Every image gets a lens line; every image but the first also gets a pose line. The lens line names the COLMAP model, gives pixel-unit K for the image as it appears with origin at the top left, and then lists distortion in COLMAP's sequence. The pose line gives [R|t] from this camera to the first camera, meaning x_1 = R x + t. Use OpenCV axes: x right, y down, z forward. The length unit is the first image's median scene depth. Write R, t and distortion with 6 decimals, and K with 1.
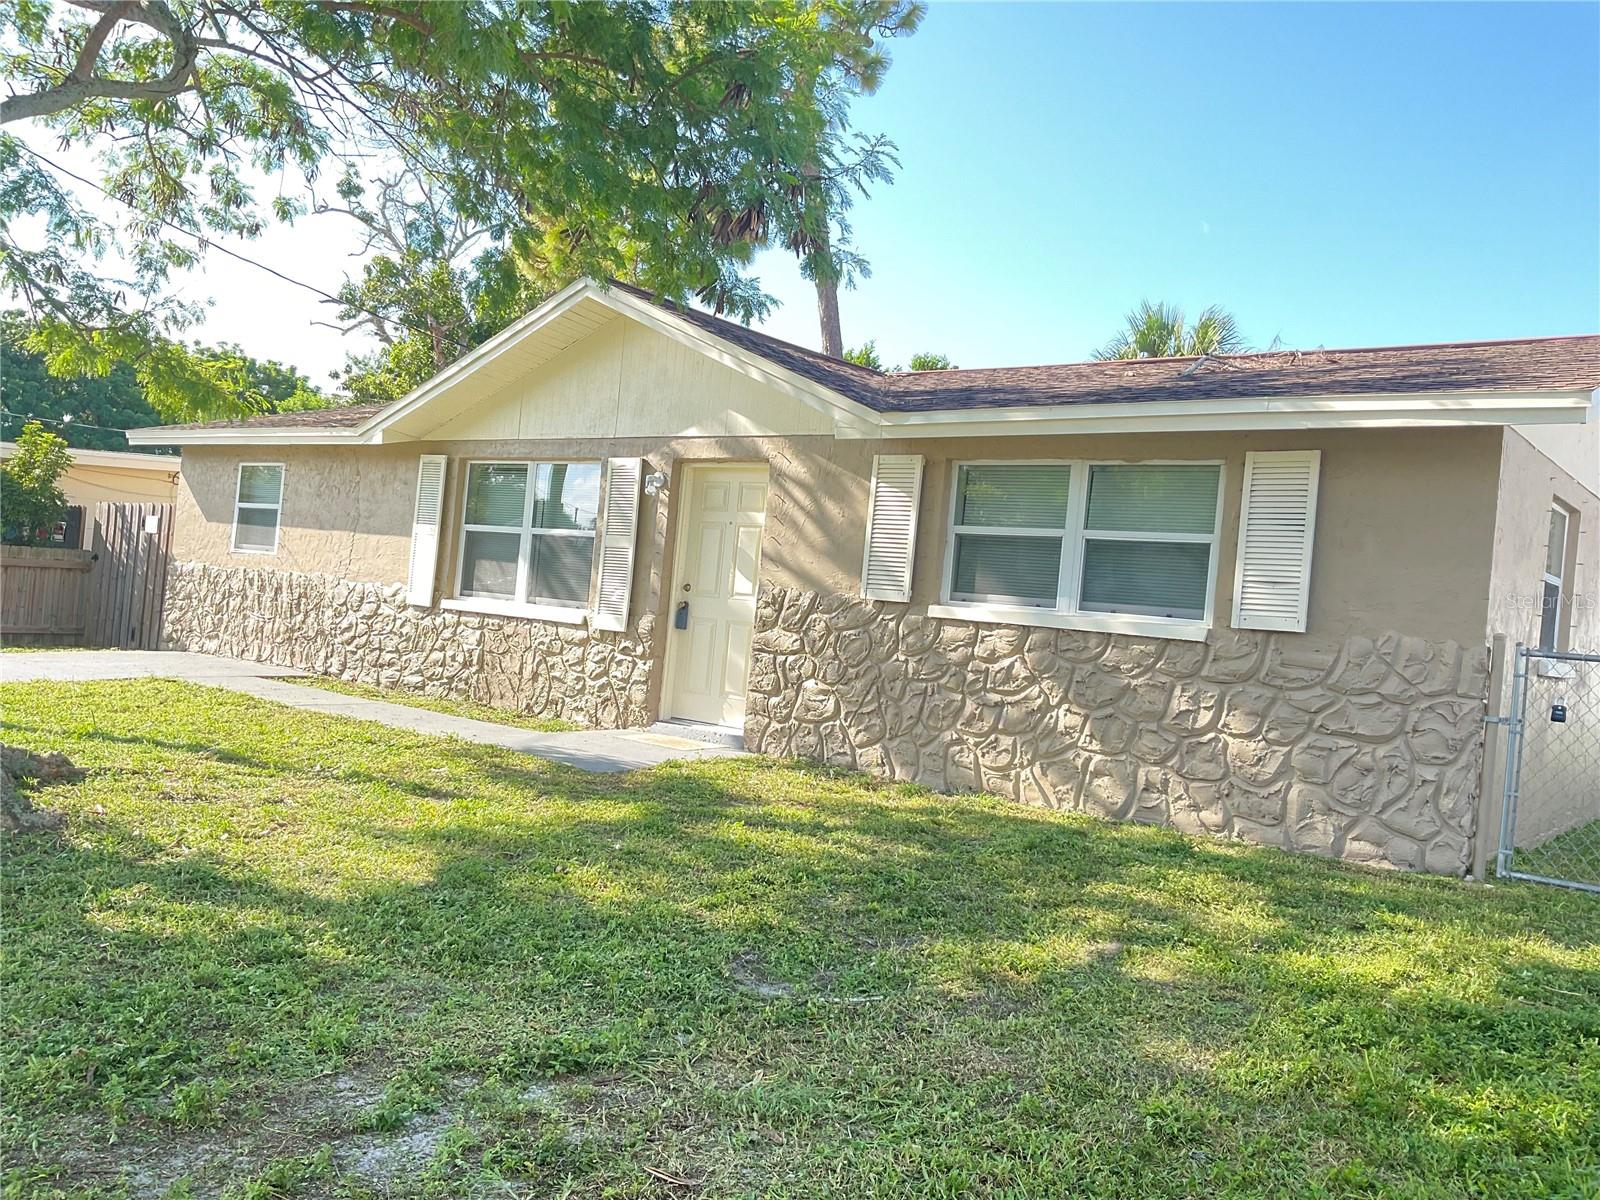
lens RADIAL K [[1341.7, 0, 800.0], [0, 1341.7, 600.0], [0, 0, 1]] dist [0.107698, -0.236444]
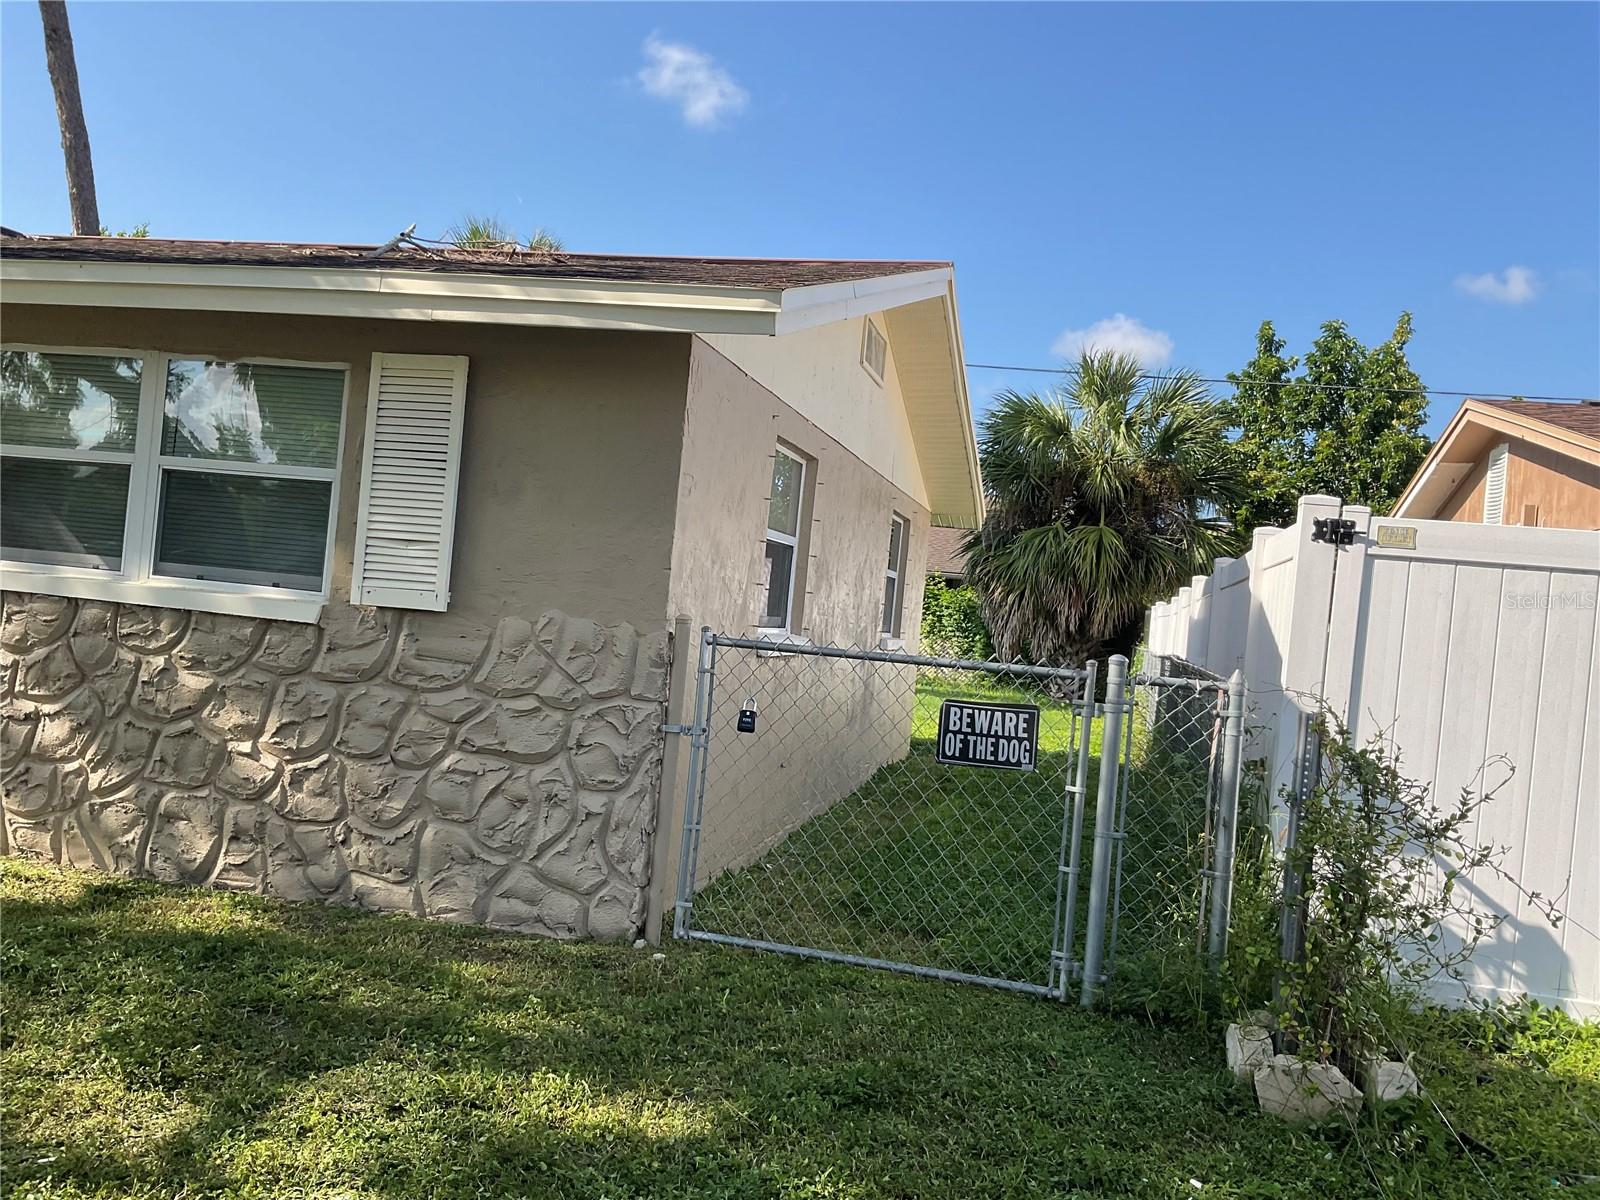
lens RADIAL K [[1341.7, 0, 800.0], [0, 1341.7, 600.0], [0, 0, 1]] dist [0.107698, -0.236444]
pose [[0.899264, -0.007502, 0.437343, 0.213991], [-0.012509, 0.999003, 0.042859, -0.014046], [-0.437228, -0.044012, 0.898273, 0.260232]]
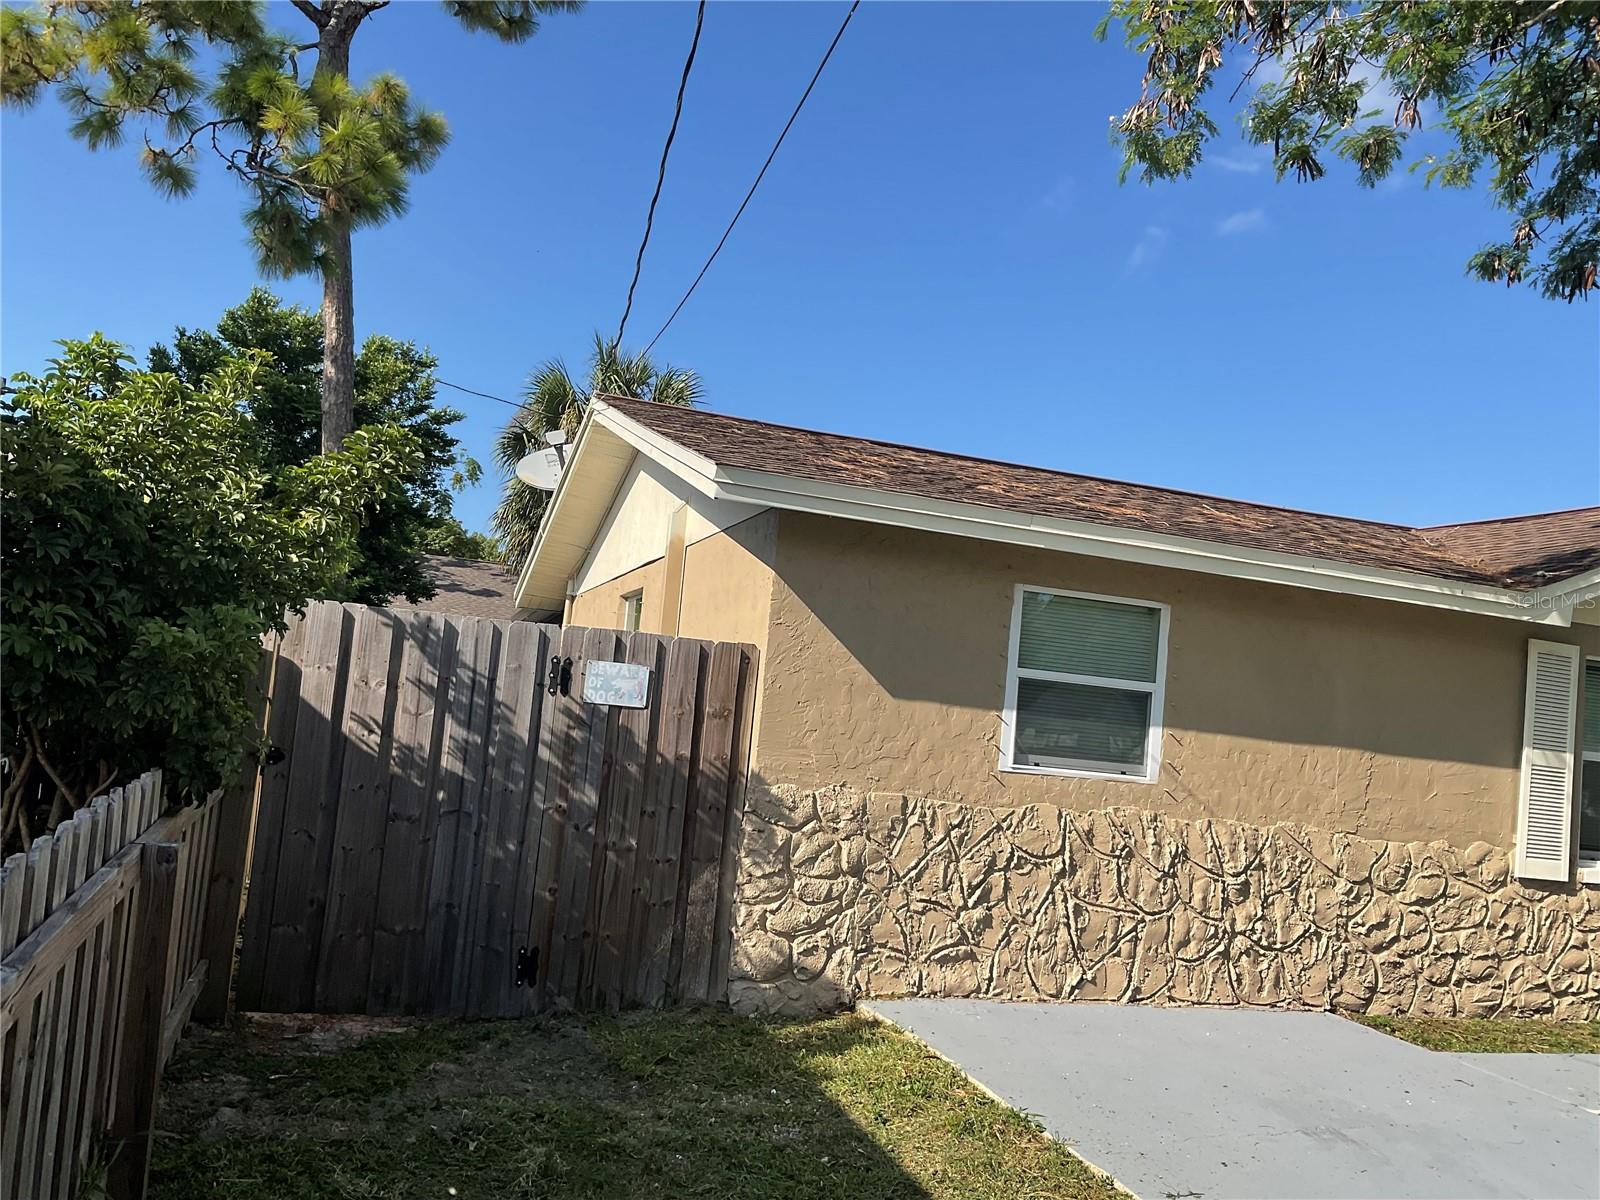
lens RADIAL K [[1341.7, 0, 800.0], [0, 1341.7, 600.0], [0, 0, 1]] dist [0.107698, -0.236444]
pose [[0.546907, 0.037297, 0.836362, -1.578513], [-0.051696, 0.998605, -0.010727, -0.160092], [-0.835596, -0.037370, 0.548072, 1.486157]]
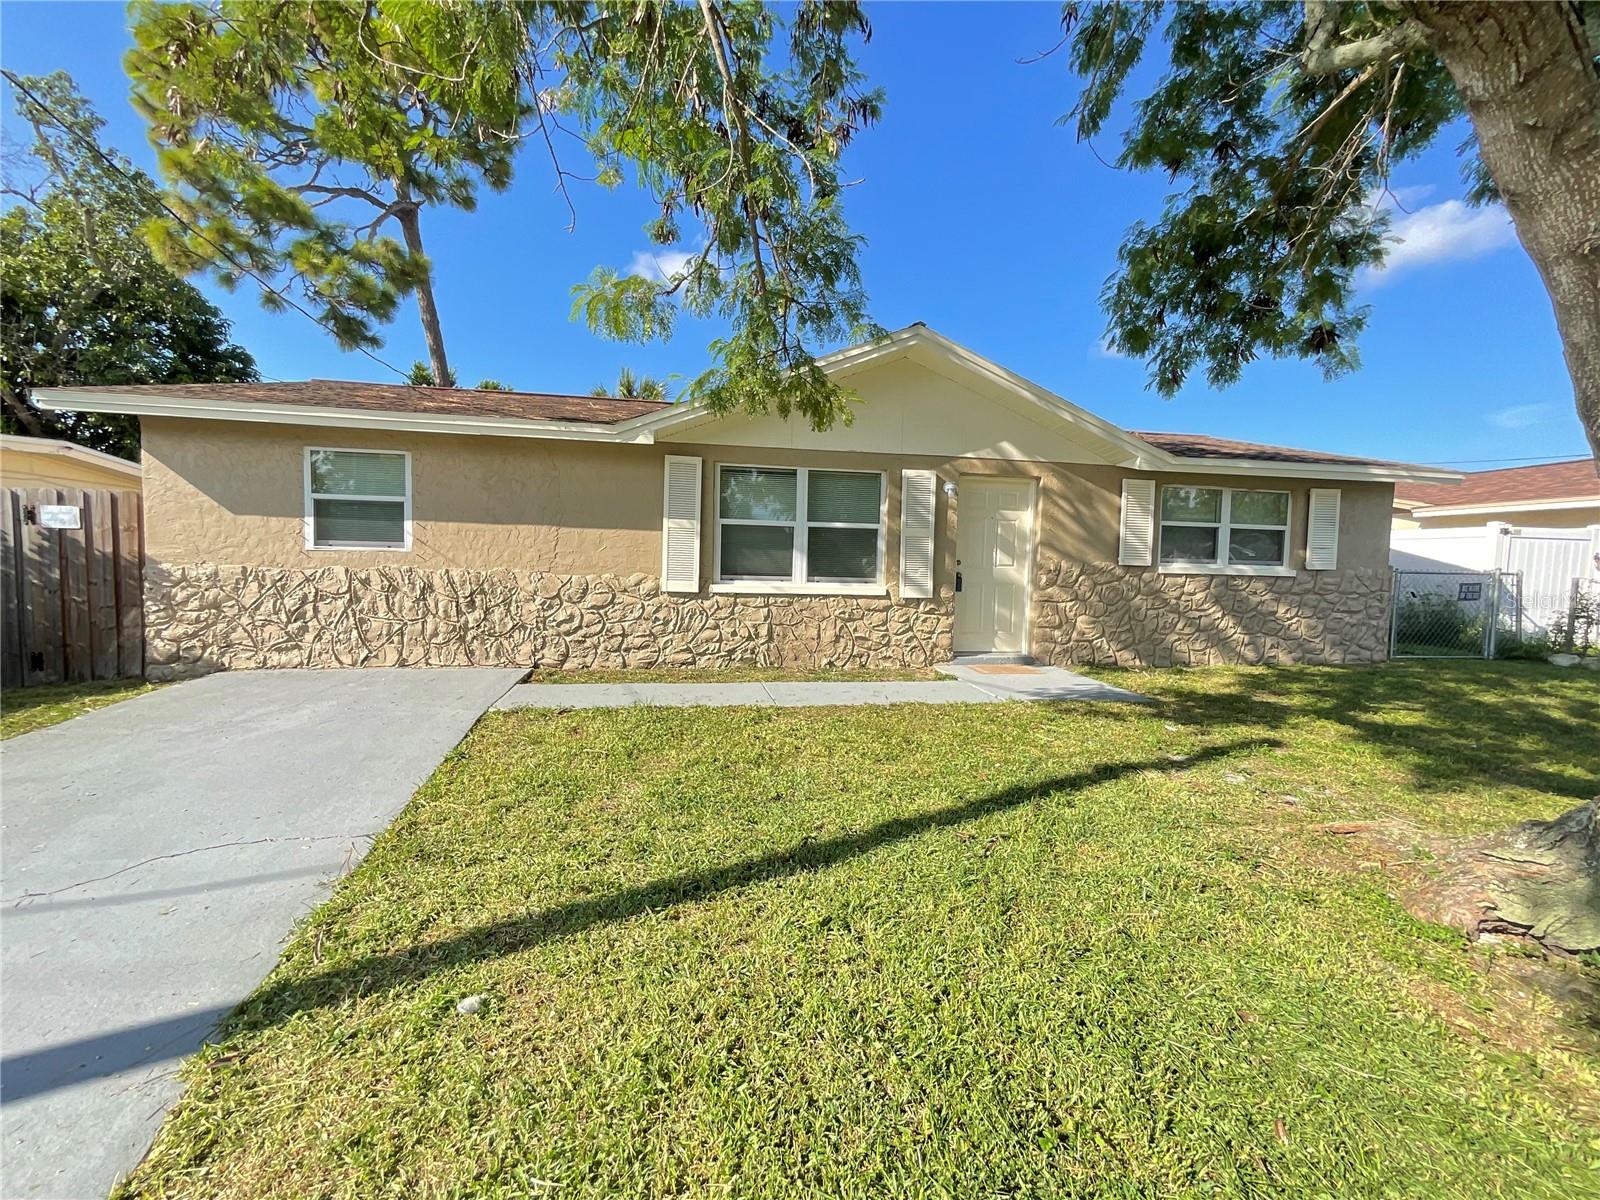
lens RADIAL K [[641.9, 0, 800.0], [0, 641.9, 600.0], [0, 0, 1]] dist [0.000725, 0.000145]
pose [[0.660013, -0.121901, 0.741298, -0.963059], [0.030197, 0.990255, 0.135955, -0.092903], [-0.750647, -0.067347, 0.657262, 0.897866]]
